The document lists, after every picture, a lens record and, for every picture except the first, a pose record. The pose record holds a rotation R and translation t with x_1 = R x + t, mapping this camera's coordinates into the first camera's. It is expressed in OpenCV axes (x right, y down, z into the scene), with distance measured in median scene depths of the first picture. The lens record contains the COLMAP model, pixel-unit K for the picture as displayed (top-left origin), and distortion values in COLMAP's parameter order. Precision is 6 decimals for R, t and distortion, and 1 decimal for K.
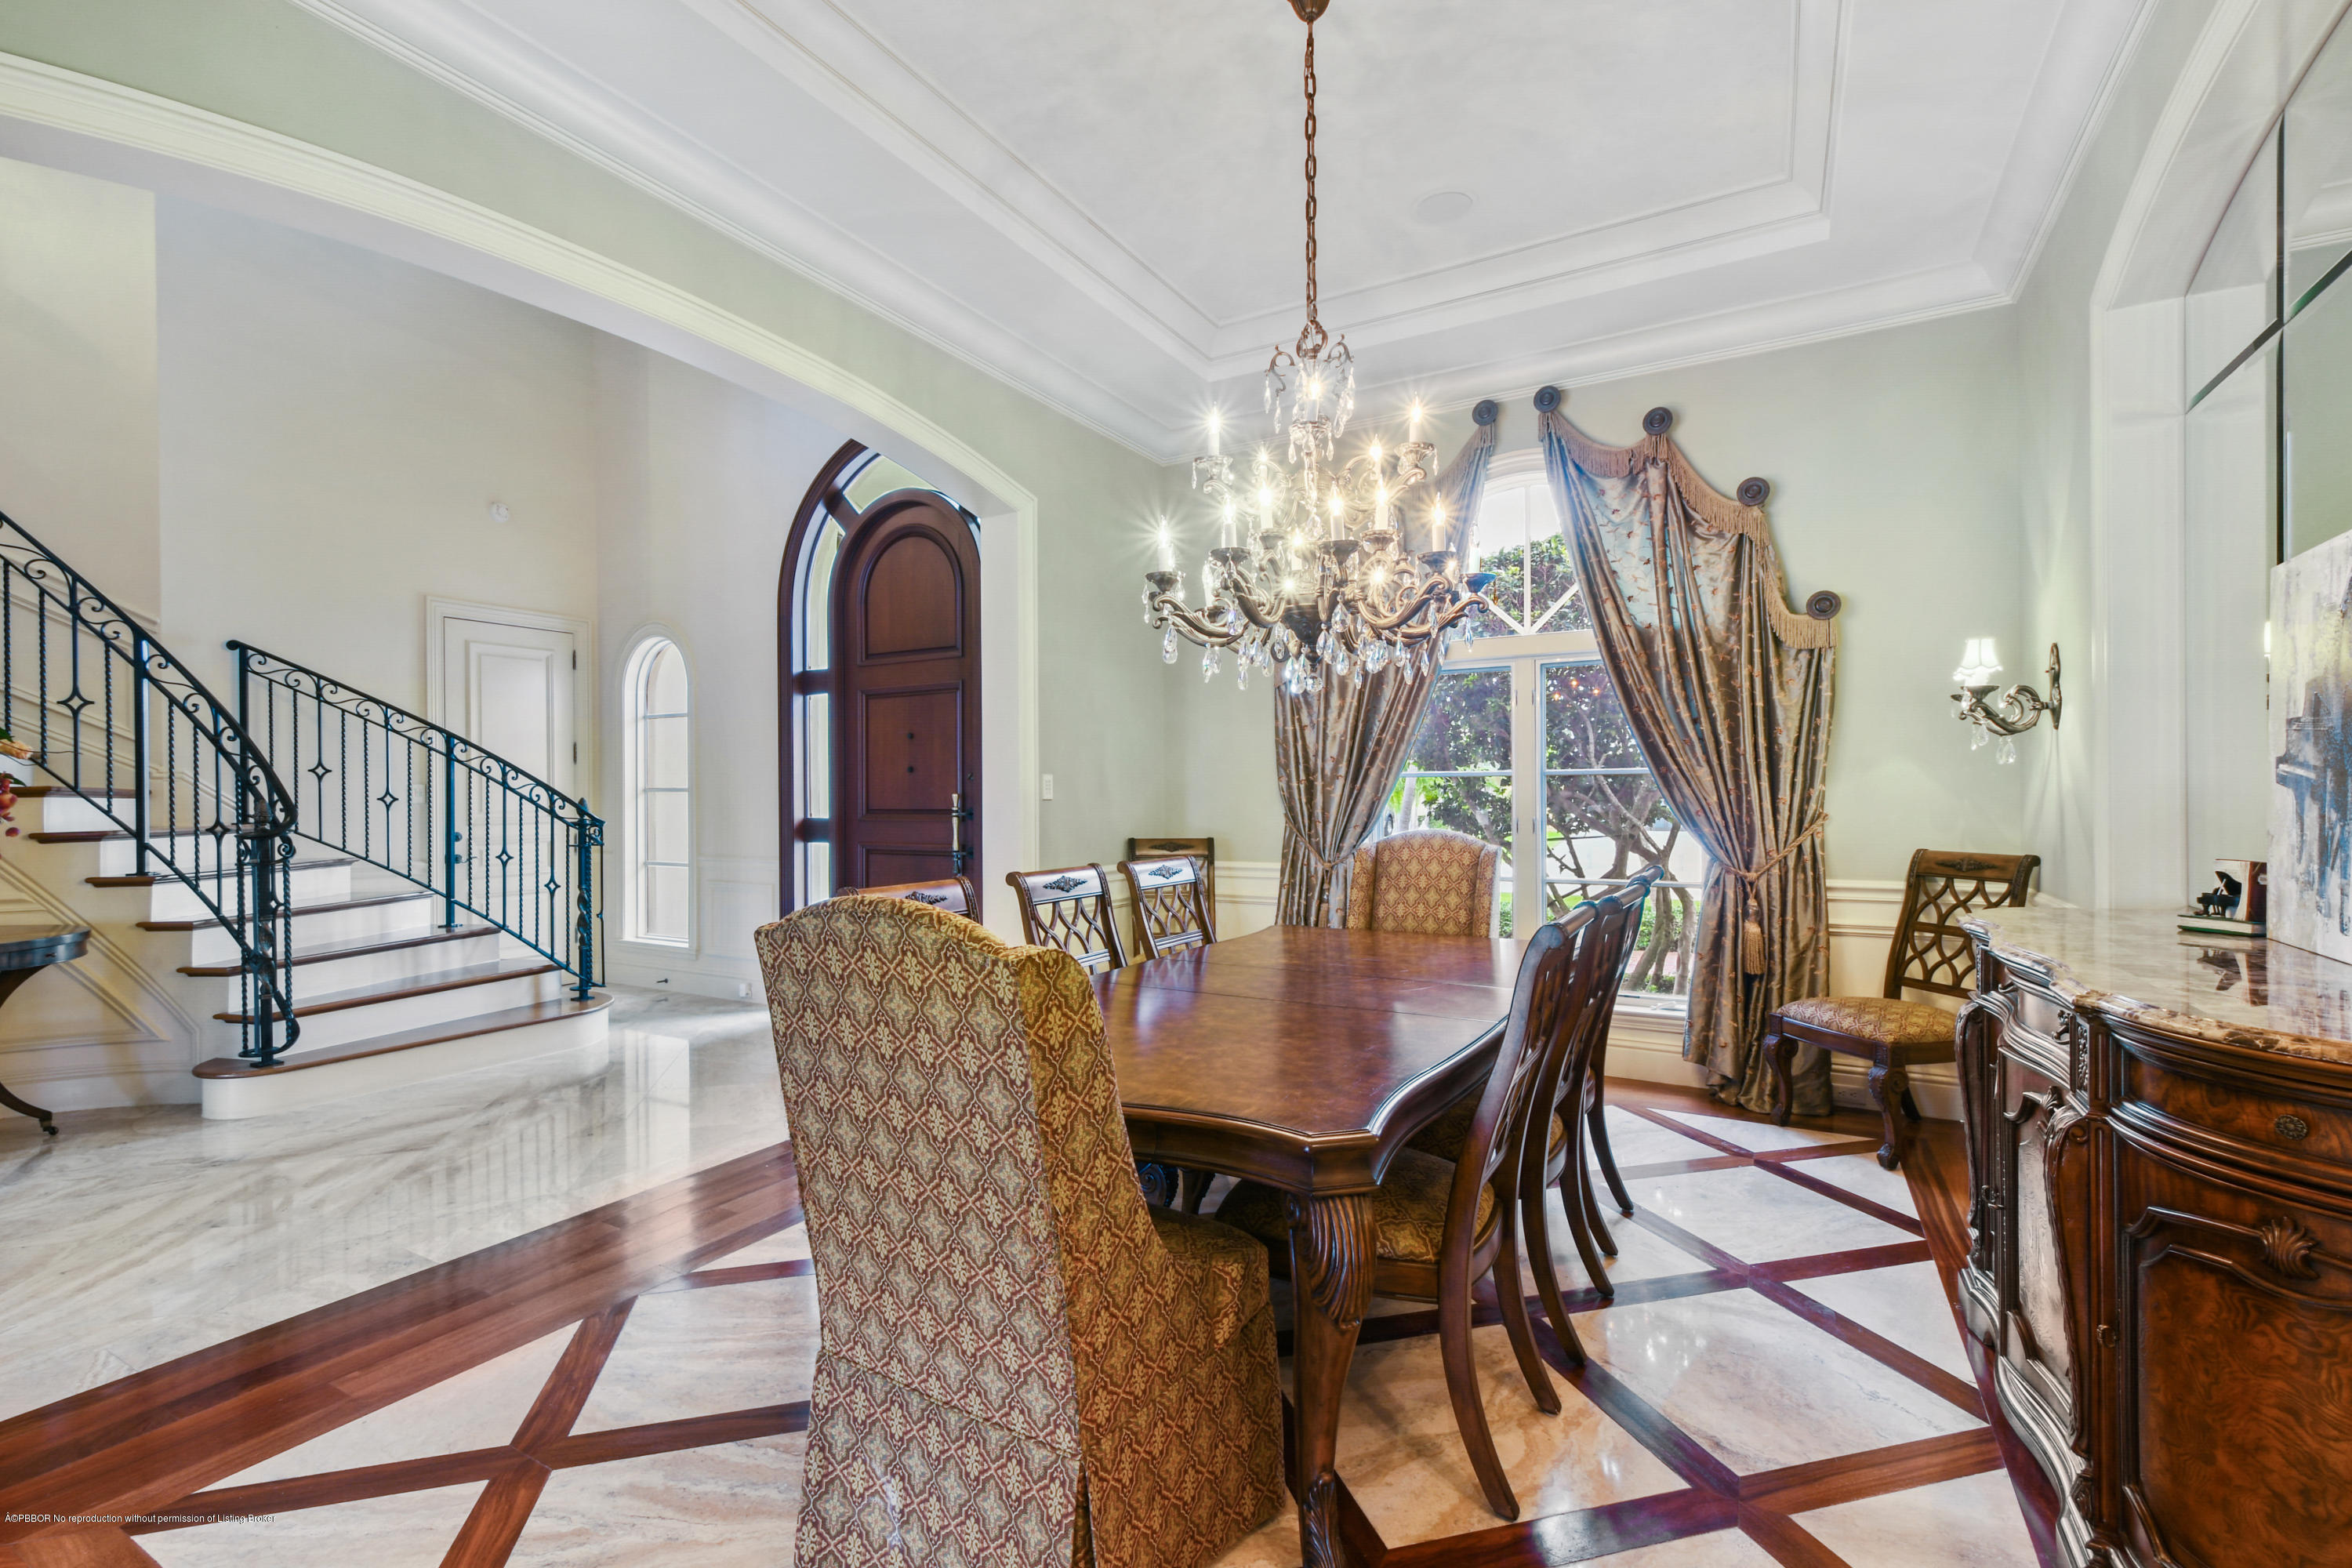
lens RADIAL K [[1052.0, 0, 1186.3], [0, 1052.0, 793.9], [0, 0, 1]] dist [0.007905, -0.000792]
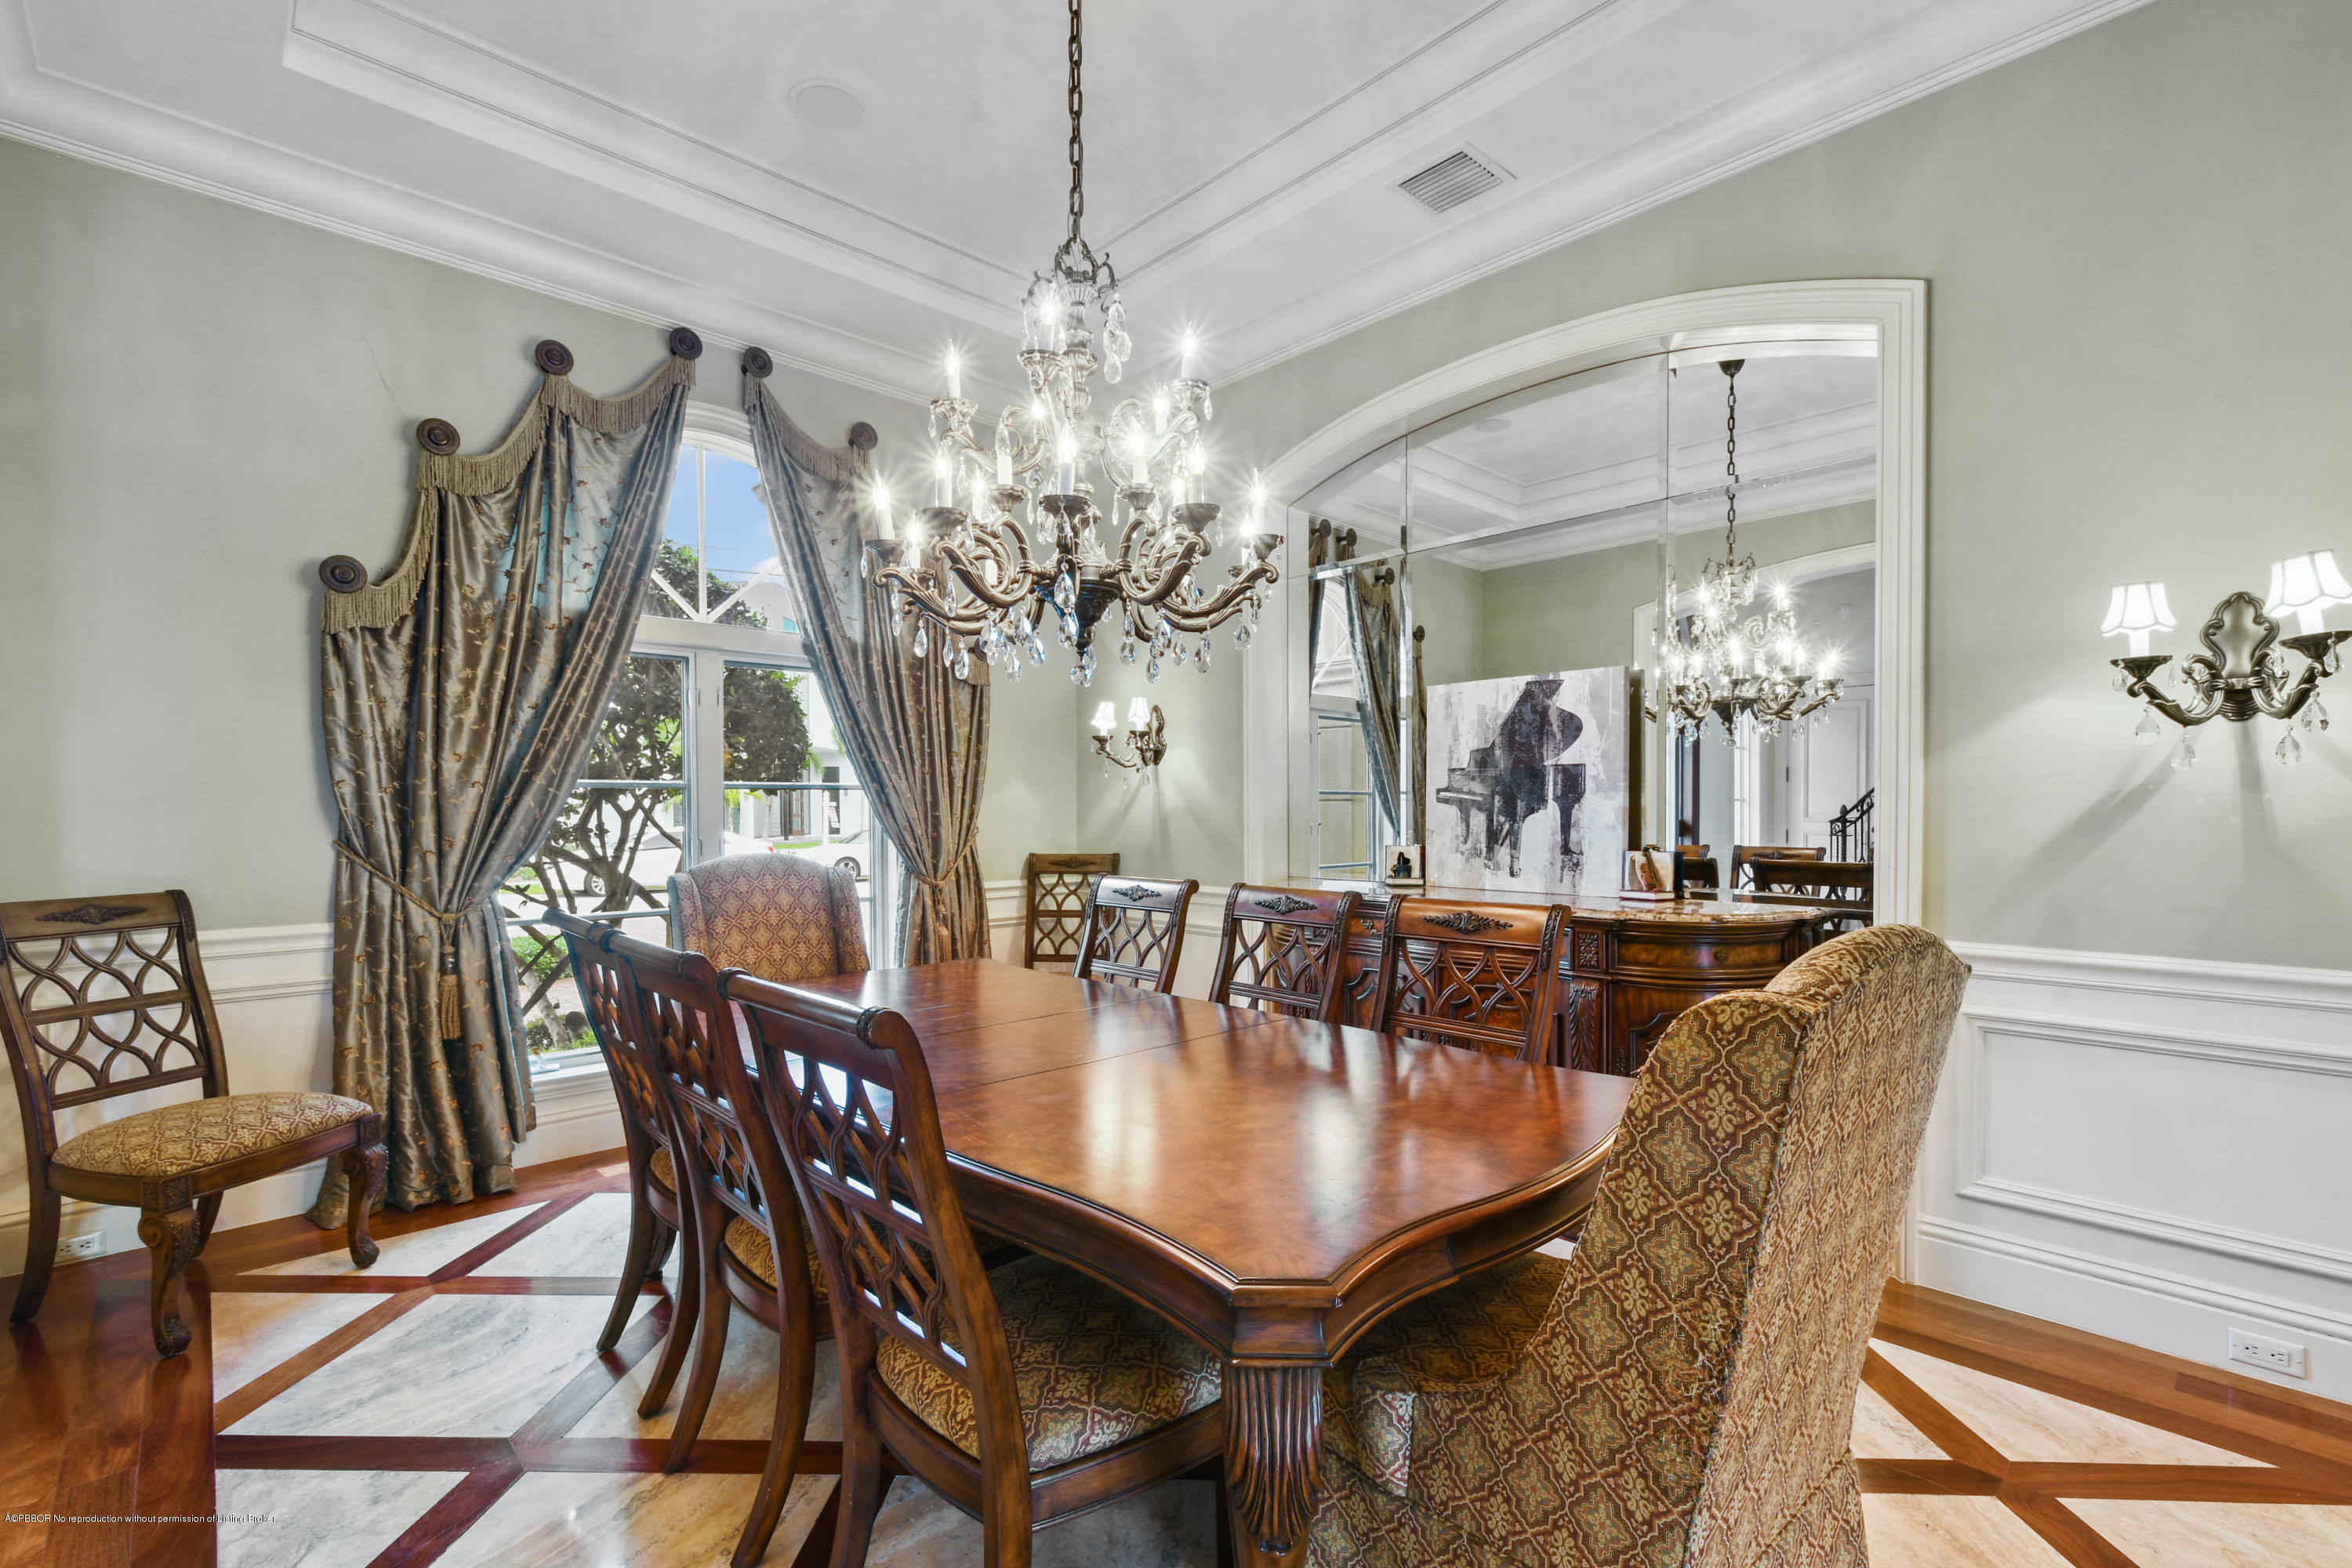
lens RADIAL K [[1052.0, 0, 1191.5], [0, 1052.0, 818.0], [0, 0, 1]] dist [0.007905, -0.000792]
pose [[0.292371, -0.007380, 0.956277, -0.445906], [0.001681, 0.999973, 0.007204, 0.001689], [-0.956304, -0.000499, 0.292375, 0.441000]]
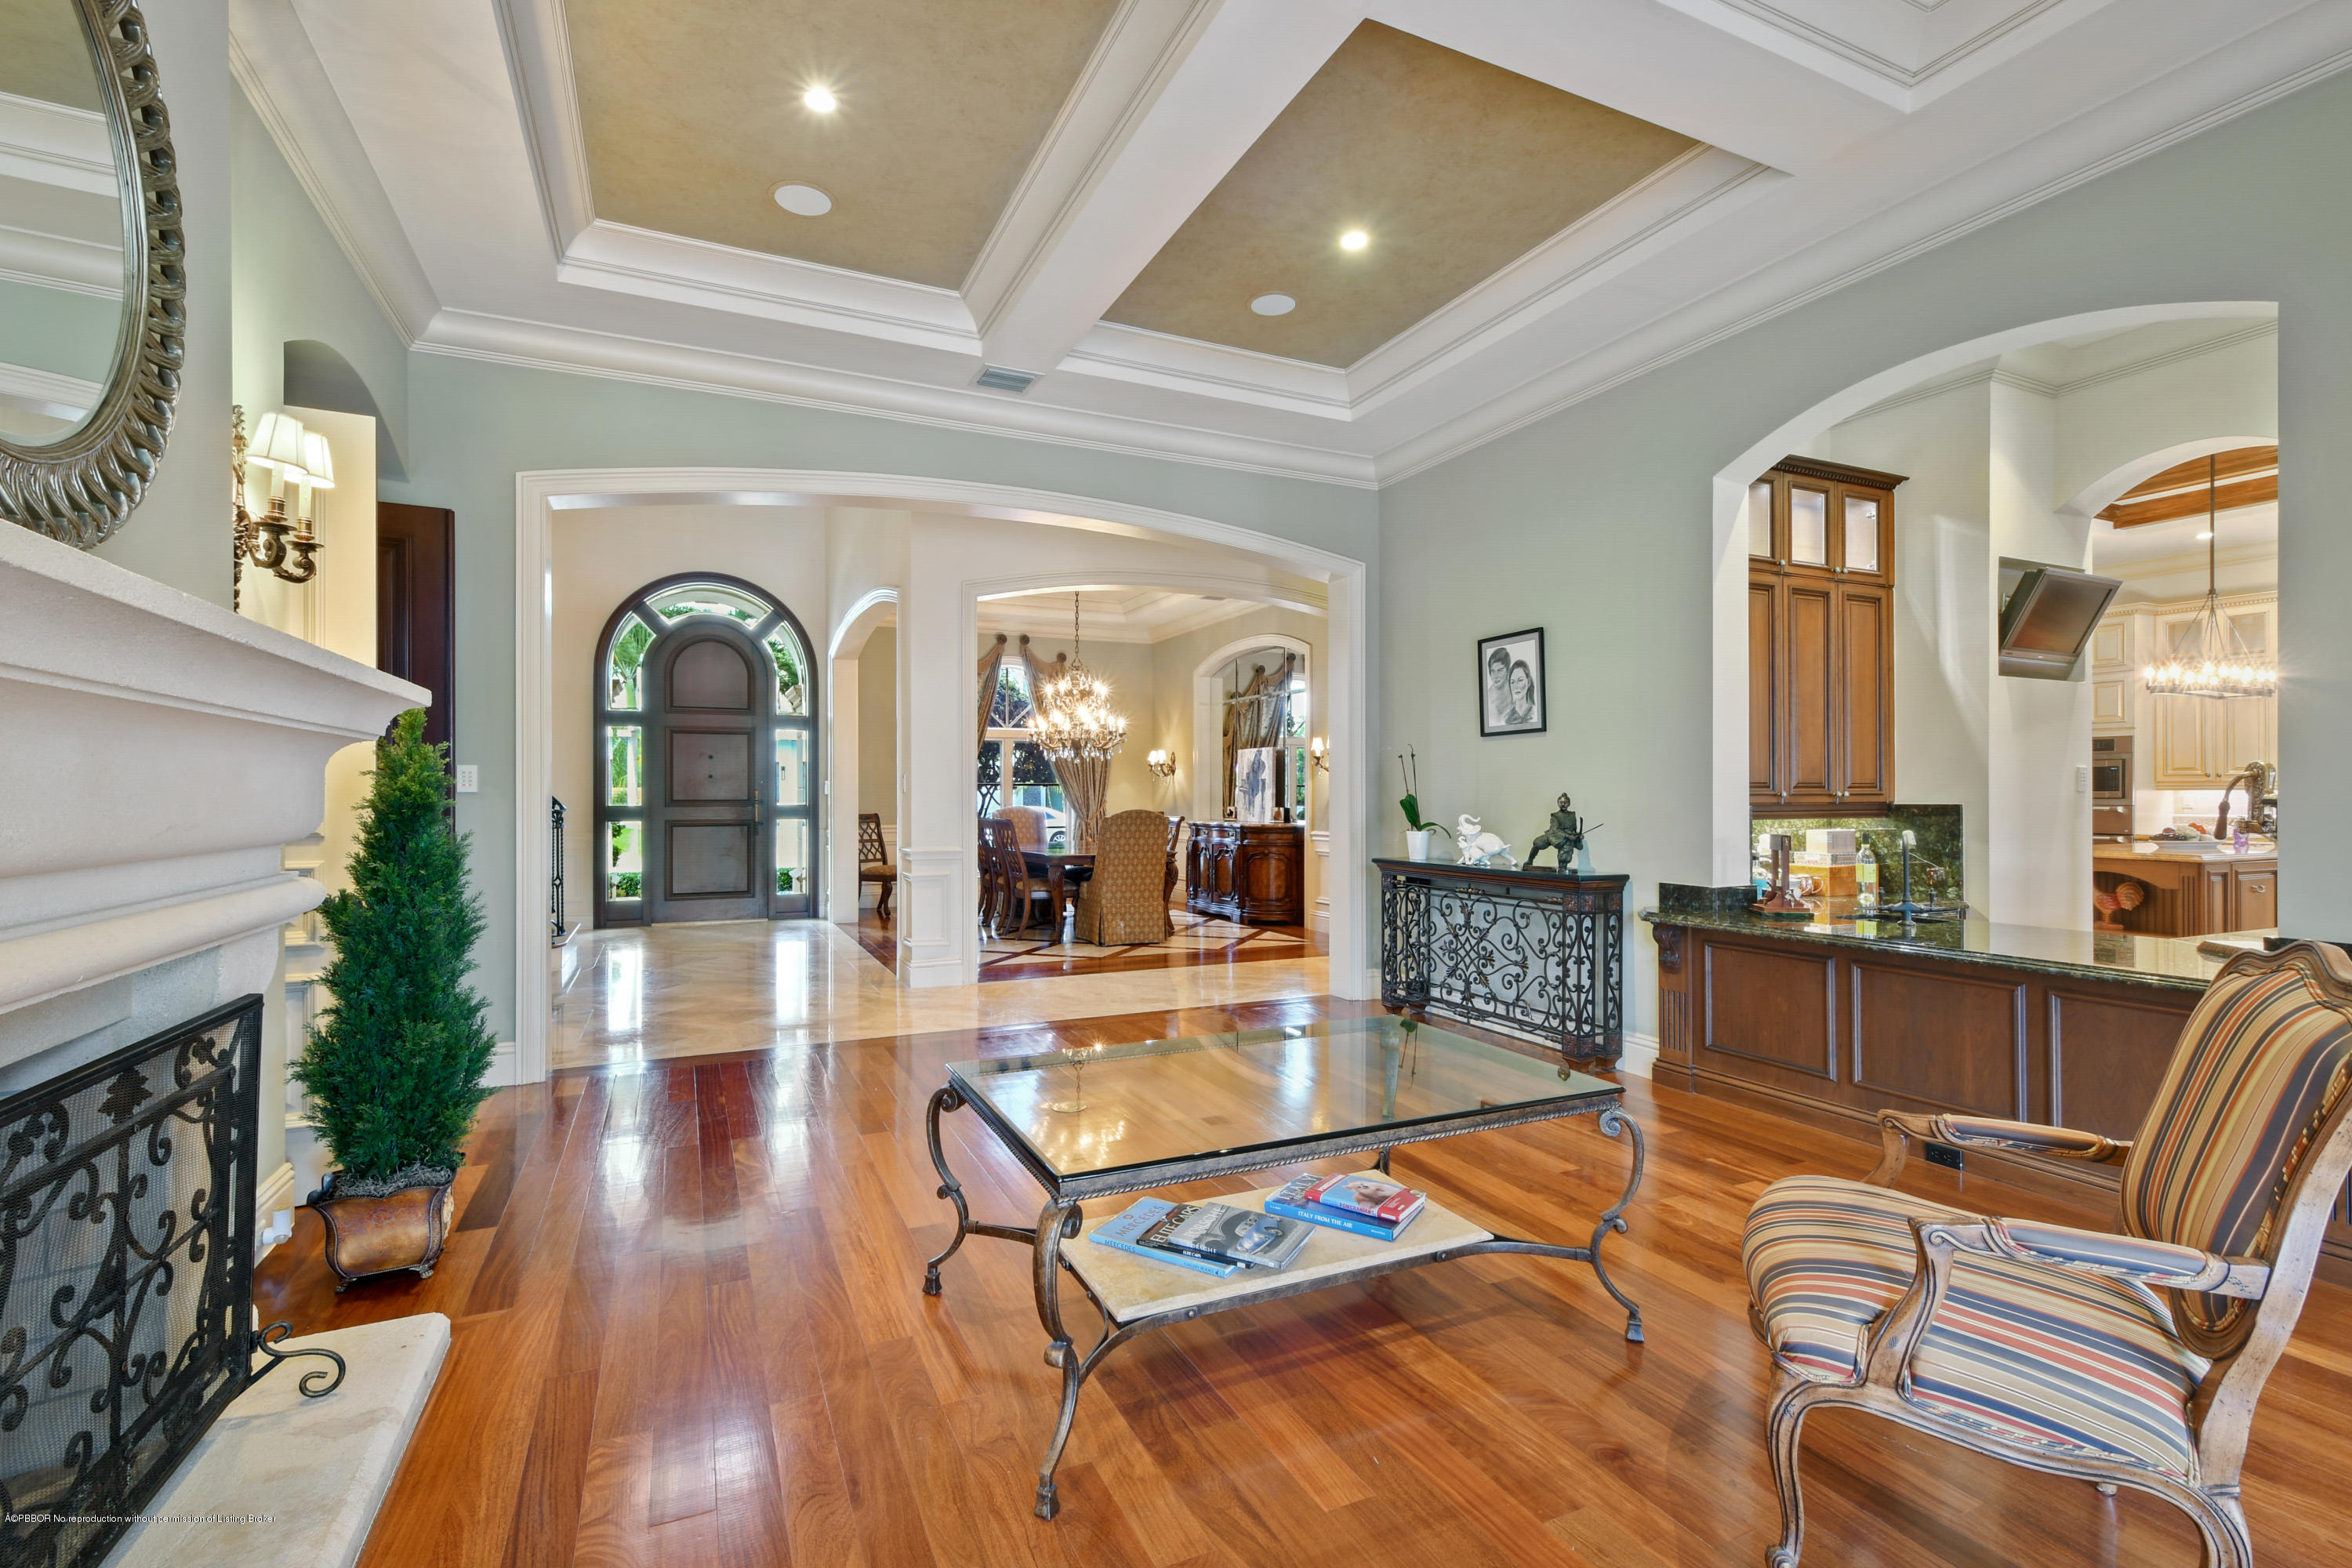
lens RADIAL K [[1052.0, 0, 1175.8], [0, 1052.0, 786.2], [0, 0, 1]] dist [0.007905, -0.000792]
pose [[0.582872, 0.013047, 0.812459, -1.703777], [-0.003583, 0.999903, -0.013487, 0.018104], [-0.812556, 0.004950, 0.582862, -0.887115]]
